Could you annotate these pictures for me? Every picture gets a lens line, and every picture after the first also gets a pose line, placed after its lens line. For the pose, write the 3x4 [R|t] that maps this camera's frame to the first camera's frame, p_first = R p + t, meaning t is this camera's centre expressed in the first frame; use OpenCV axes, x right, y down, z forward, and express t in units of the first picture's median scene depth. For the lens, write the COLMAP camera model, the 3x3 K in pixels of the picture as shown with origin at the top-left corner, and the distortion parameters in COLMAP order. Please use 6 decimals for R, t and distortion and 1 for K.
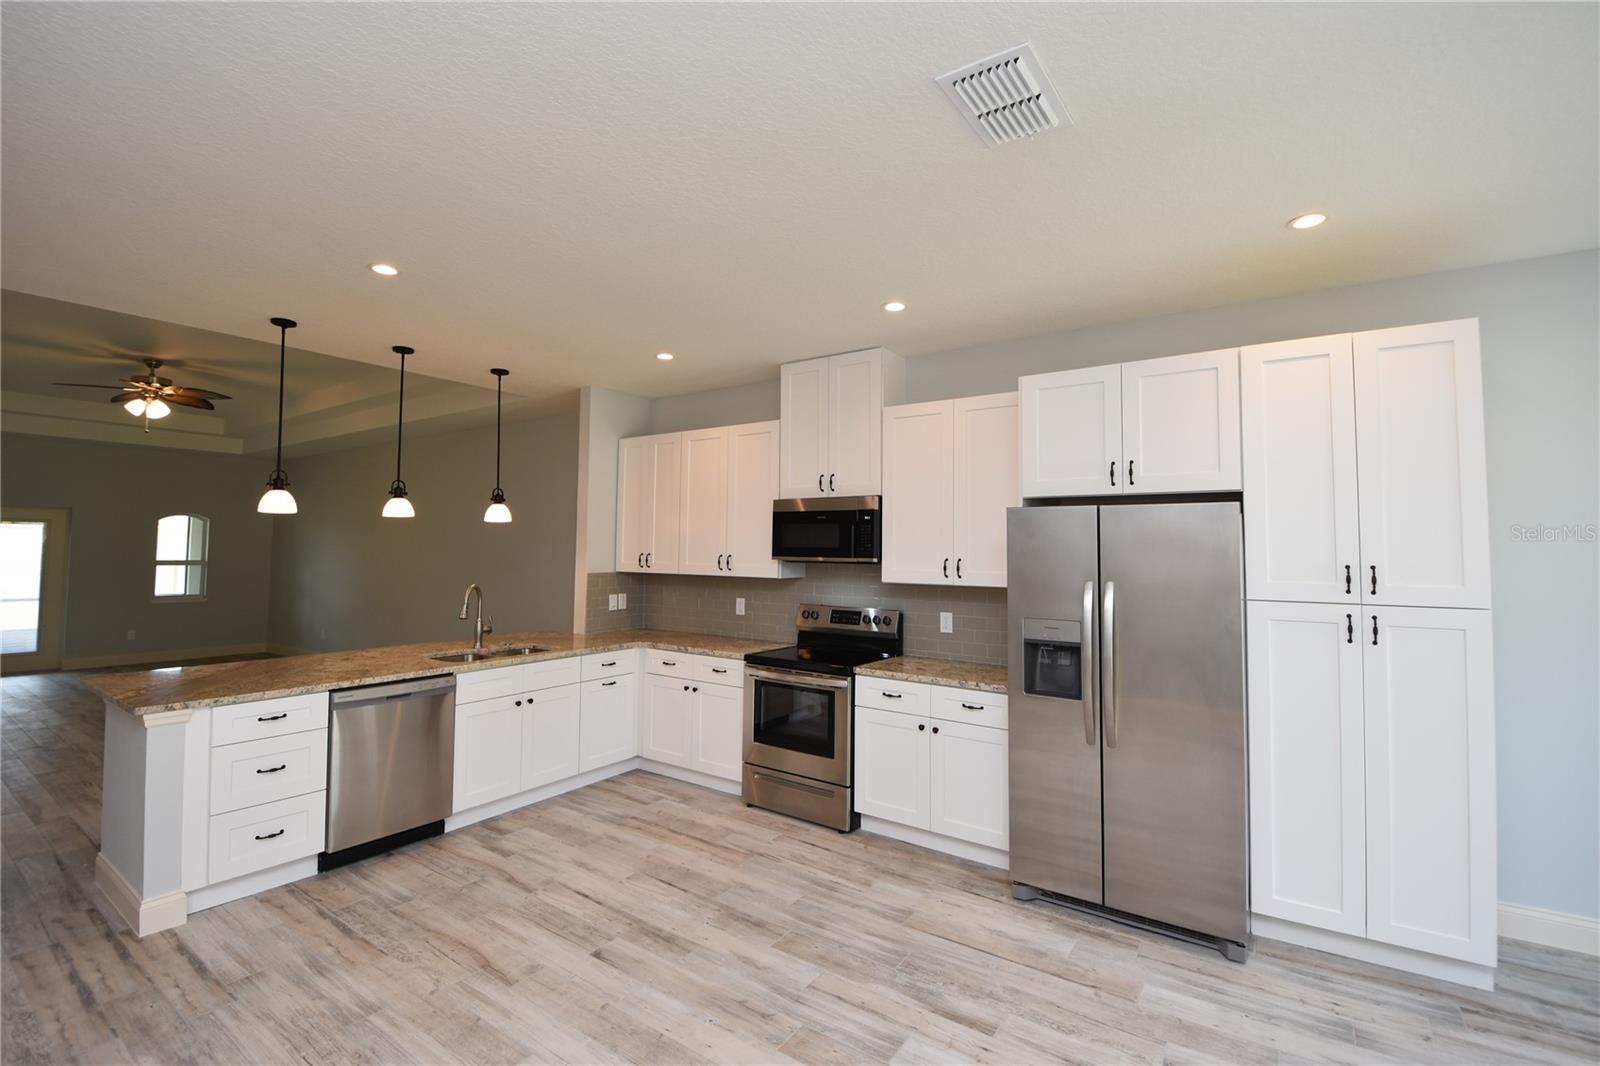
lens RADIAL K [[702.4, 0, 795.1], [0, 702.4, 512.3], [0, 0, 1]] dist [0.009452, -0.020225]
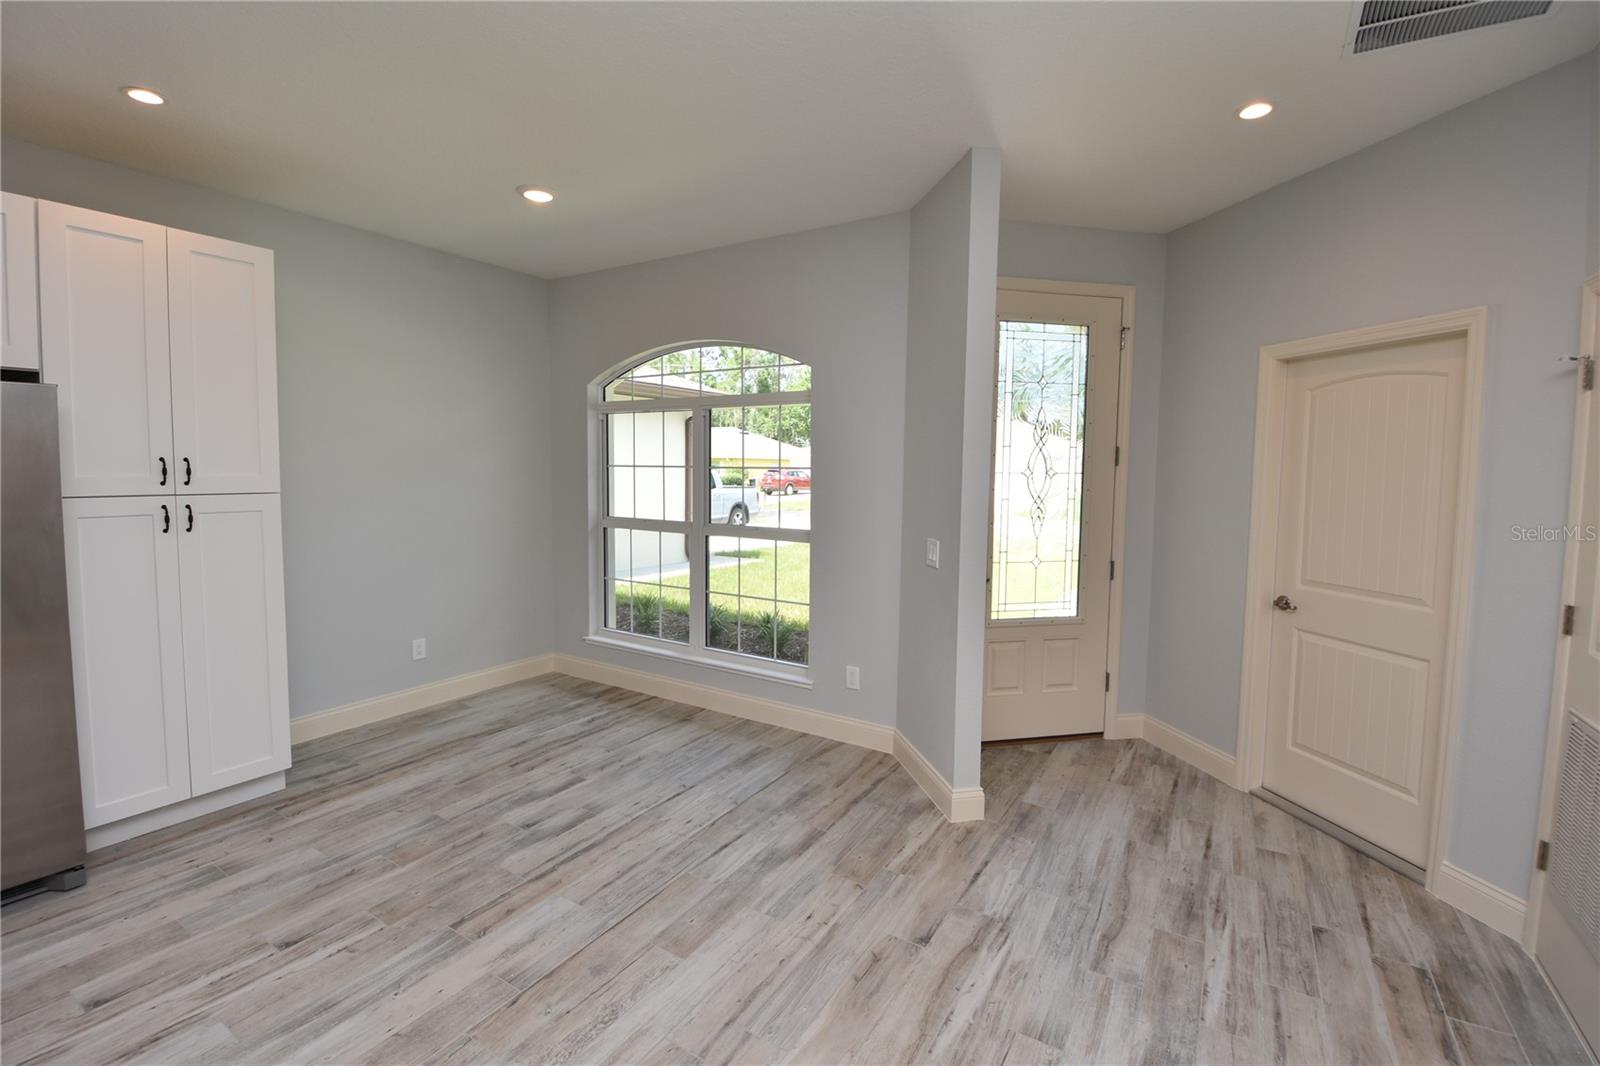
lens RADIAL K [[704.0, 0, 793.1], [0, 704.0, 514.9], [0, 0, 1]] dist [0.003866, -0.015963]
pose [[-0.046961, -0.080982, 0.995609, -0.195336], [-0.067279, 0.994701, 0.077735, 0.012290], [-0.996628, -0.063333, -0.052161, 0.092679]]
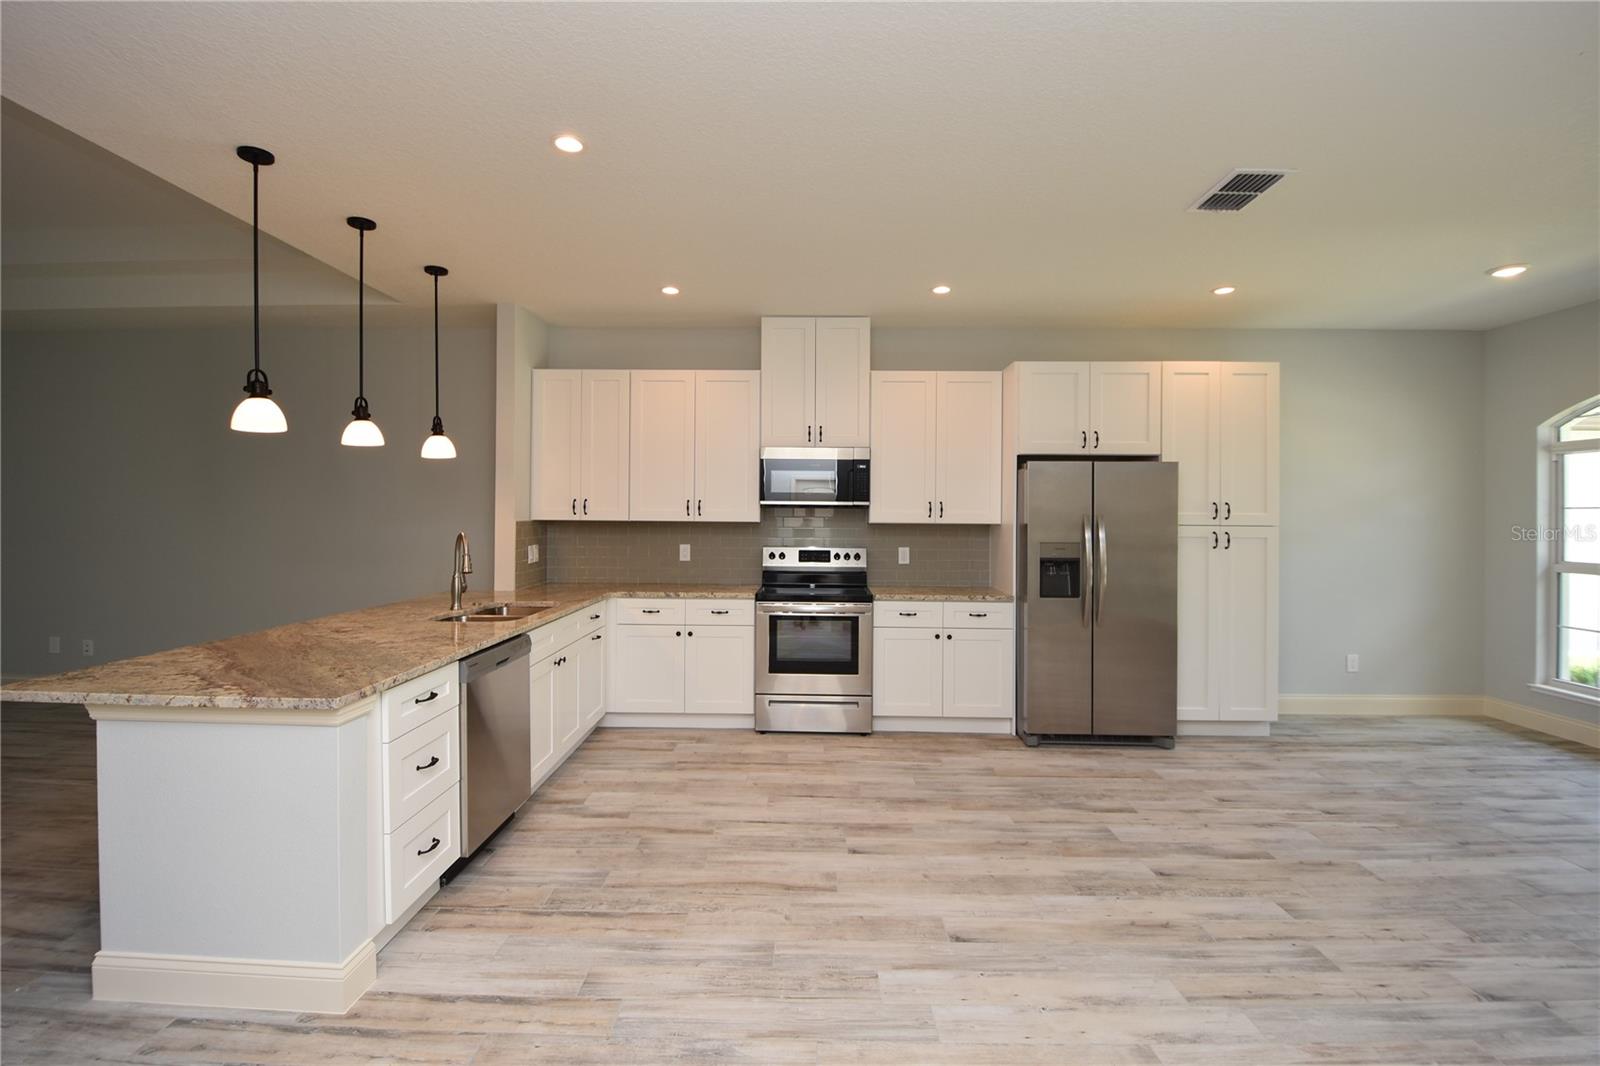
lens RADIAL K [[702.4, 0, 795.1], [0, 702.4, 512.3], [0, 0, 1]] dist [0.009452, -0.020225]
pose [[0.830429, -0.003093, 0.557116, -0.689477], [-0.028430, 0.998446, 0.047921, 0.033586], [-0.556399, -0.055633, 0.829051, 0.118522]]
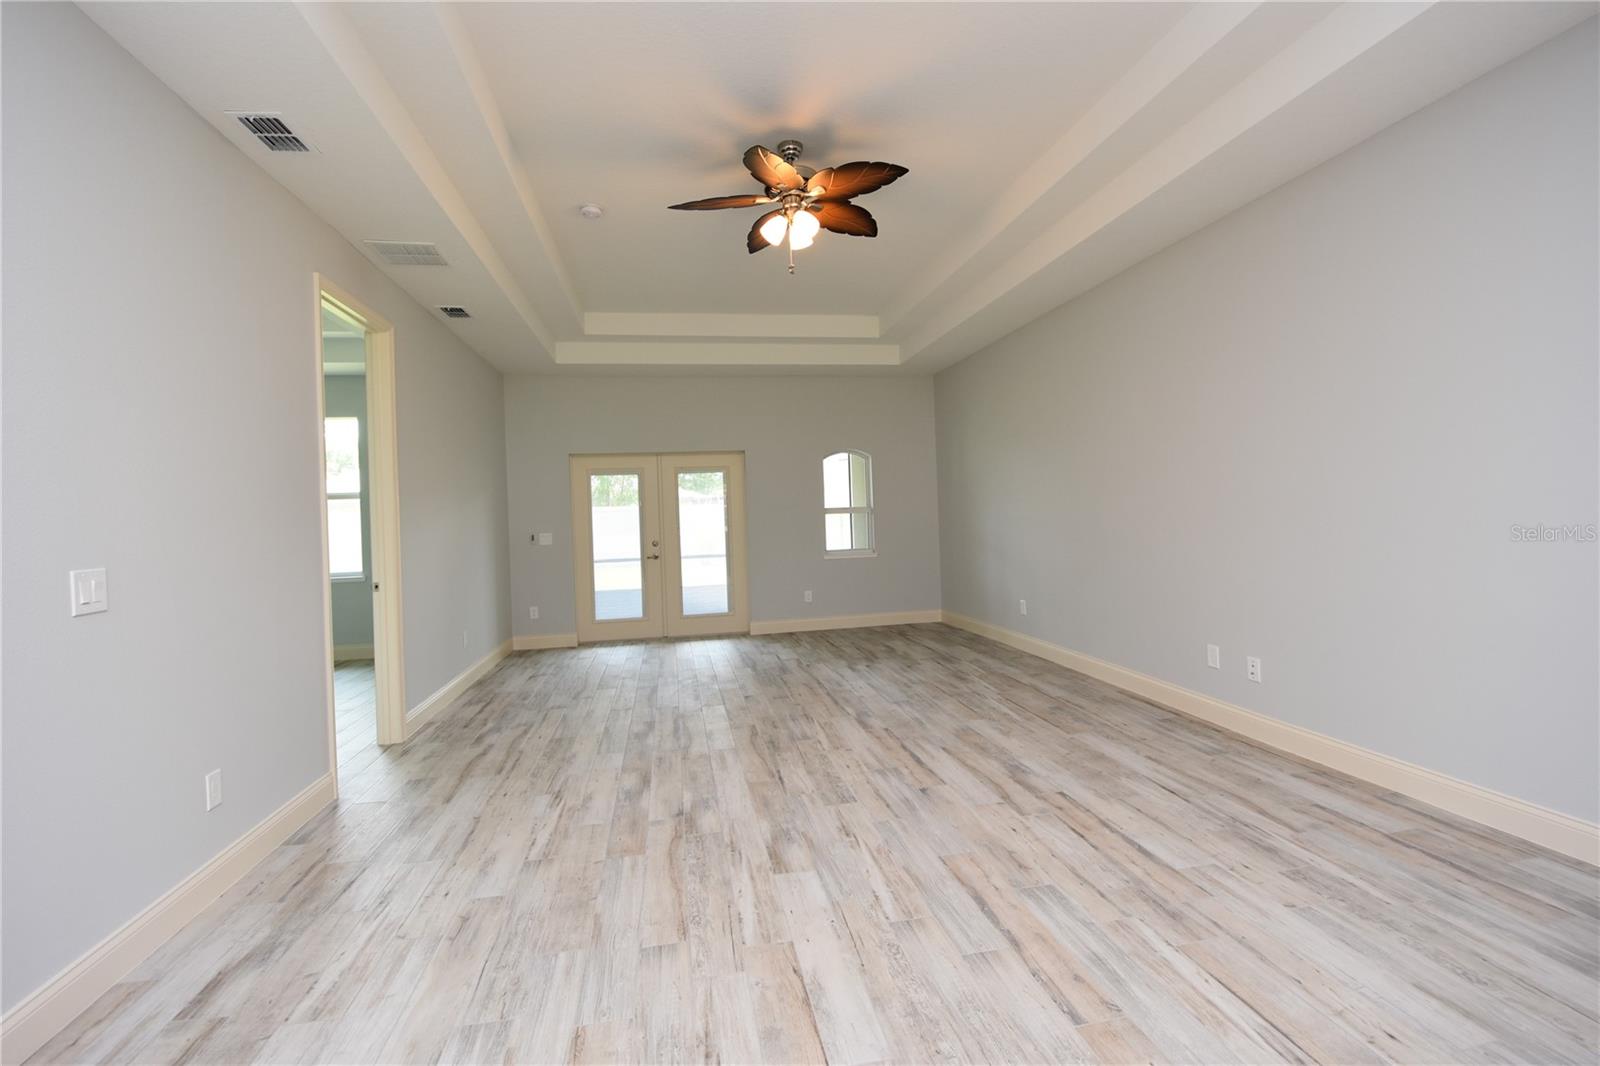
lens RADIAL K [[702.4, 0, 795.1], [0, 702.4, 512.3], [0, 0, 1]] dist [0.009452, -0.020225]
pose [[0.707636, -0.037911, -0.705559, -0.849838], [0.081132, 0.996315, 0.027838, 0.116867], [0.701903, -0.076942, 0.708104, 0.929214]]
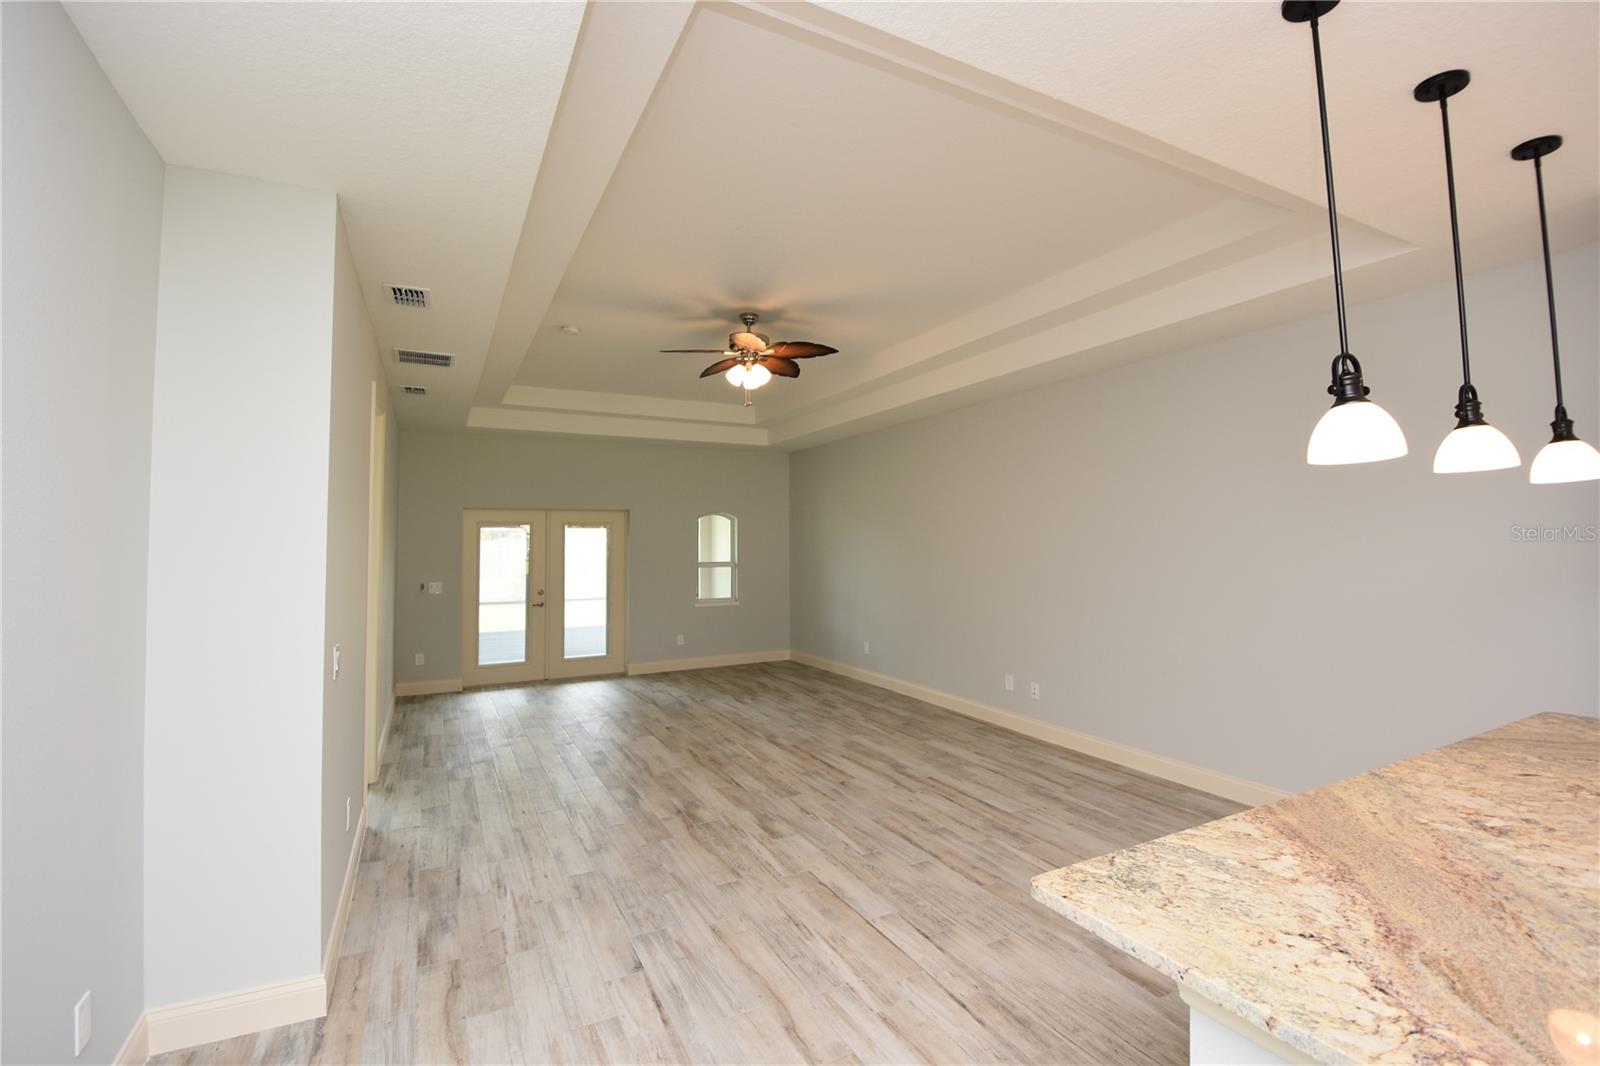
lens RADIAL K [[702.4, 0, 795.1], [0, 702.4, 512.3], [0, 0, 1]] dist [0.009452, -0.020225]
pose [[0.885202, -0.037162, -0.463720, -0.842143], [0.041571, 0.999135, -0.000714, 0.016520], [0.463345, -0.018646, 0.885982, 0.507577]]
